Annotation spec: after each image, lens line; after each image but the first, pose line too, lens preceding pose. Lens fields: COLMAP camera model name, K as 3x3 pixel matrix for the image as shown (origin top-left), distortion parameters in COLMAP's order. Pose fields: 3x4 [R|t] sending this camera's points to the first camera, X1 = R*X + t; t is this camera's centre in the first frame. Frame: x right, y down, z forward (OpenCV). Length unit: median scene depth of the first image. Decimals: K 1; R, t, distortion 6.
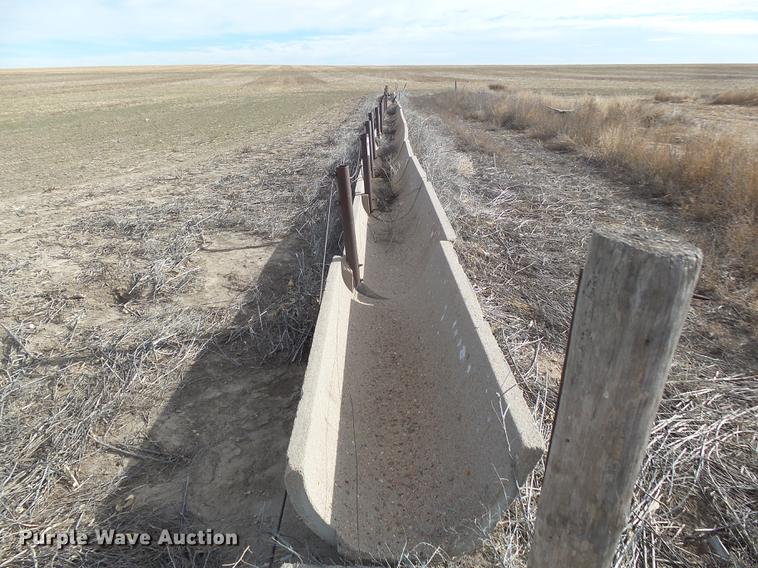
lens RADIAL K [[532.4, 0, 379.0], [0, 532.4, 284.0], [0, 0, 1]] dist [-0.005758, -0.003288]
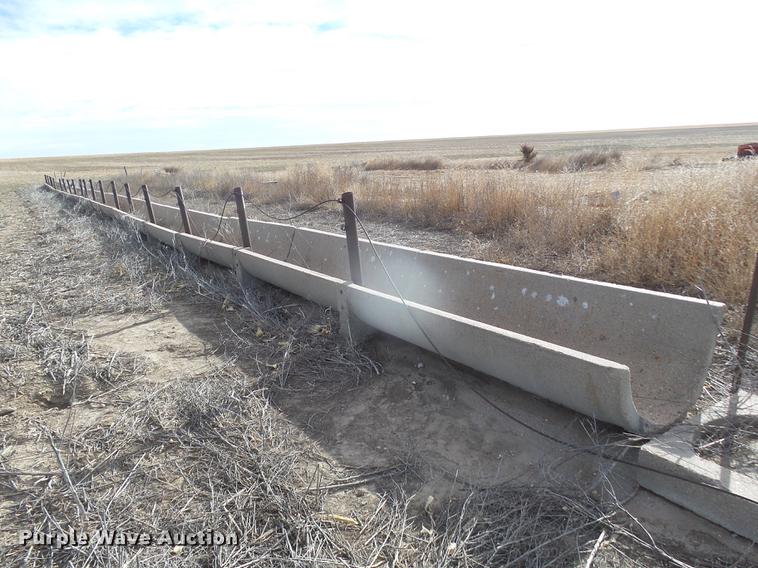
lens RADIAL K [[532.4, 0, 379.0], [0, 532.4, 284.0], [0, 0, 1]] dist [-0.005758, -0.003288]
pose [[0.808073, -0.176515, 0.562015, -0.419343], [0.257092, 0.964071, -0.066860, 0.027836], [-0.530021, 0.198518, 0.824420, 0.073134]]
